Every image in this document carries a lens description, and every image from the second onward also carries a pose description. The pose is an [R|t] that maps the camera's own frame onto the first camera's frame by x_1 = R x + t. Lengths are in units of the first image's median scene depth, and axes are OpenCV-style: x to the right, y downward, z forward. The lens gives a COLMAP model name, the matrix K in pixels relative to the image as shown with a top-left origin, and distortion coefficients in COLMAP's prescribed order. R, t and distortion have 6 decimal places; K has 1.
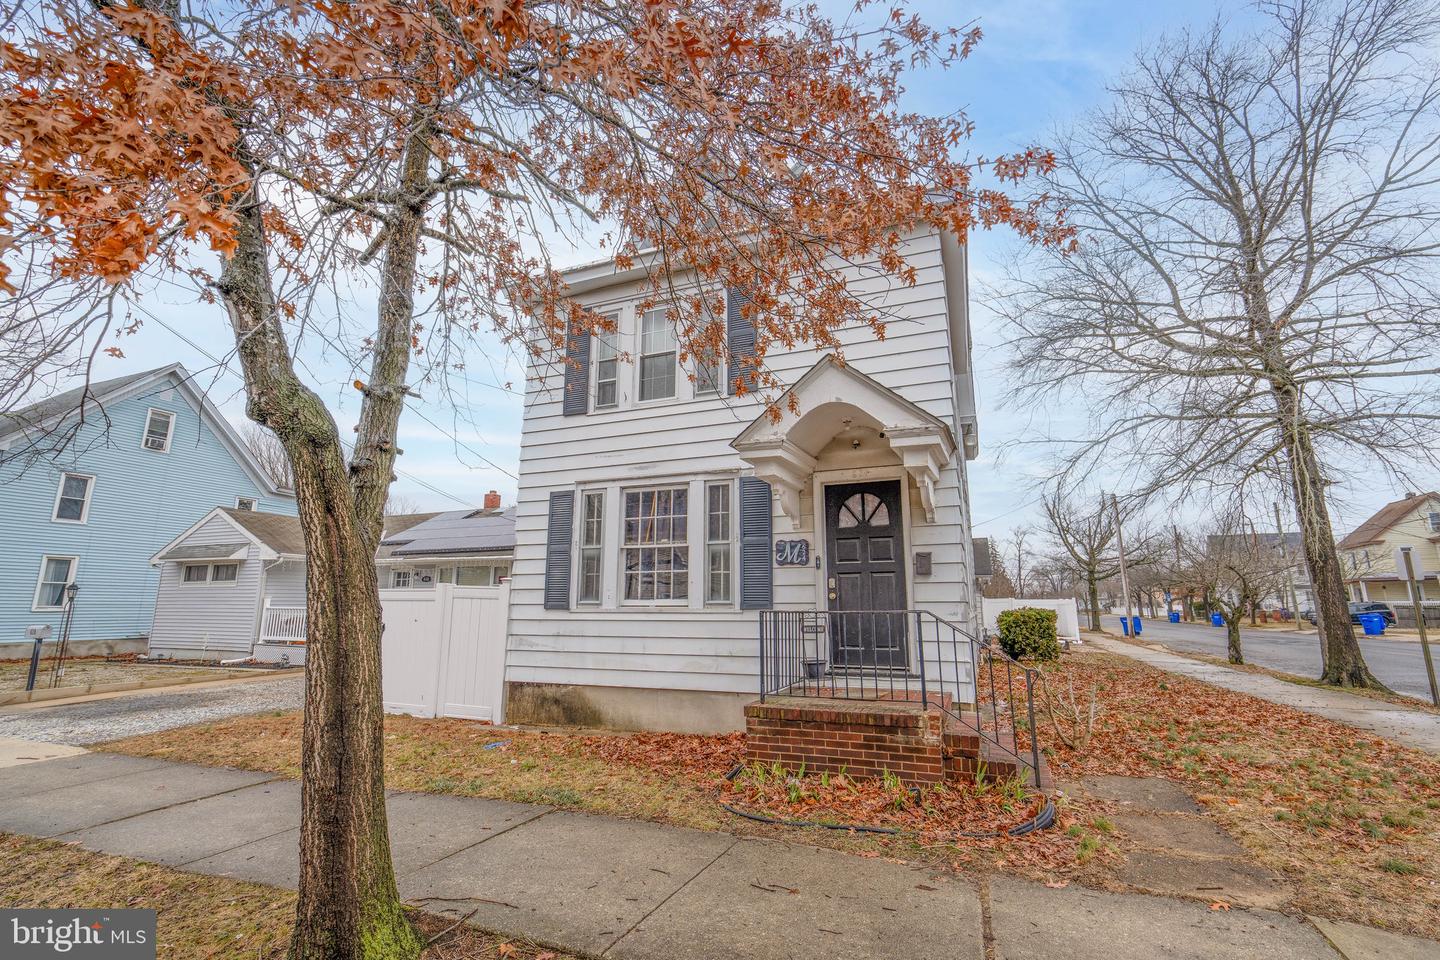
lens RADIAL K [[644.8, 0, 720.0], [0, 644.8, 480.0], [0, 0, 1]] dist [-0.003623, -0.000183]
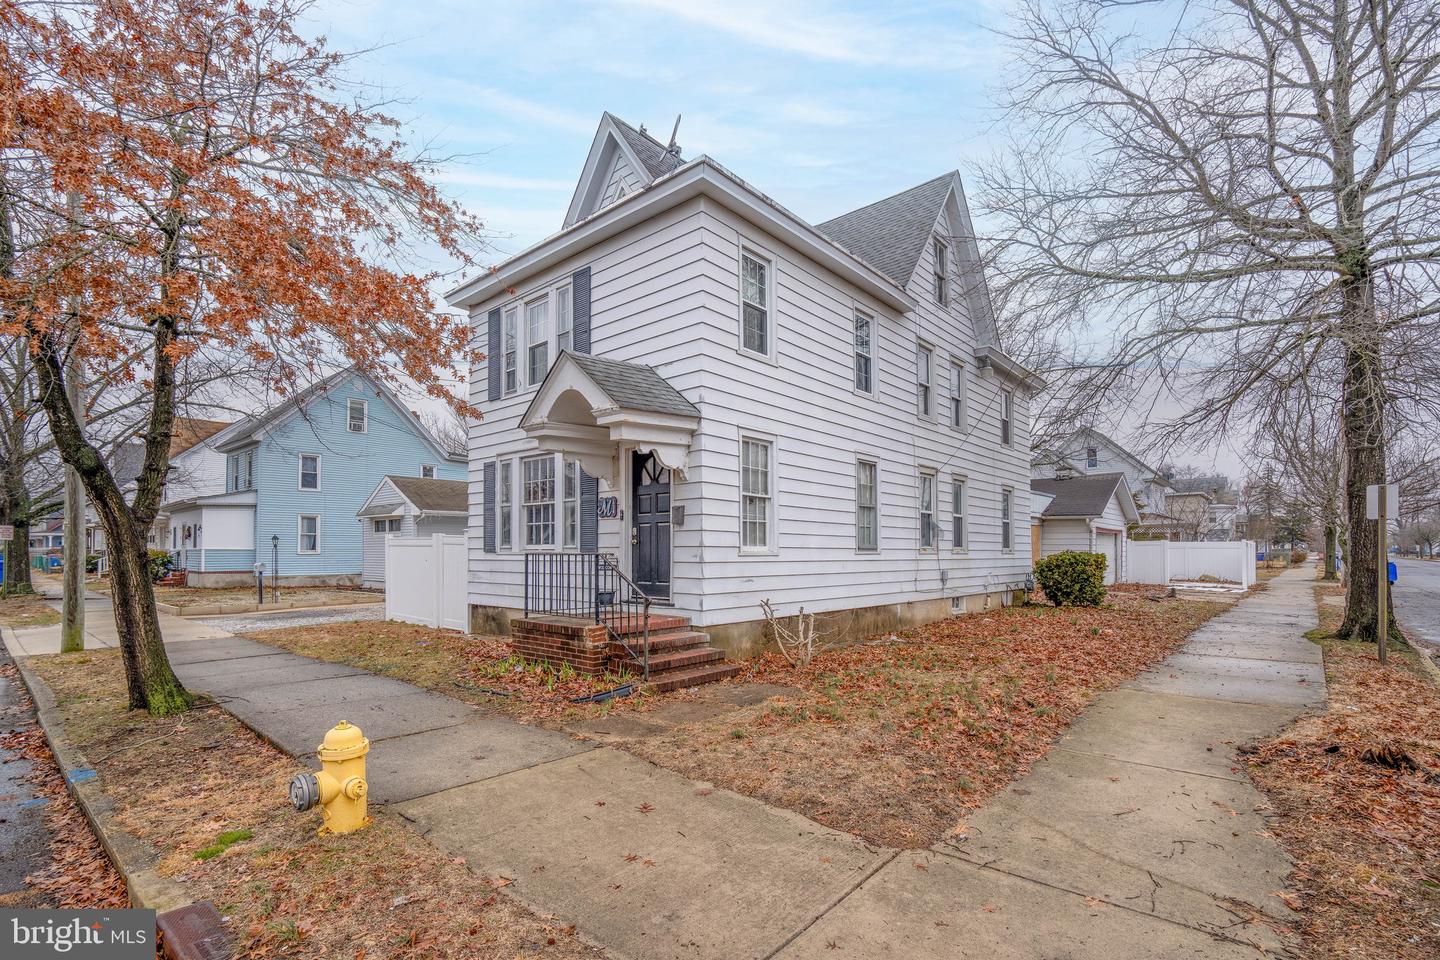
lens RADIAL K [[668.9, 0, 720.5], [0, 668.9, 552.2], [0, 0, 1]] dist [-0.008037, -0.000435]
pose [[0.942766, 0.000642, -0.333455, 0.660942], [0.064517, 0.980752, 0.184293, -0.023102], [0.327155, -0.195259, 0.924578, -0.120040]]
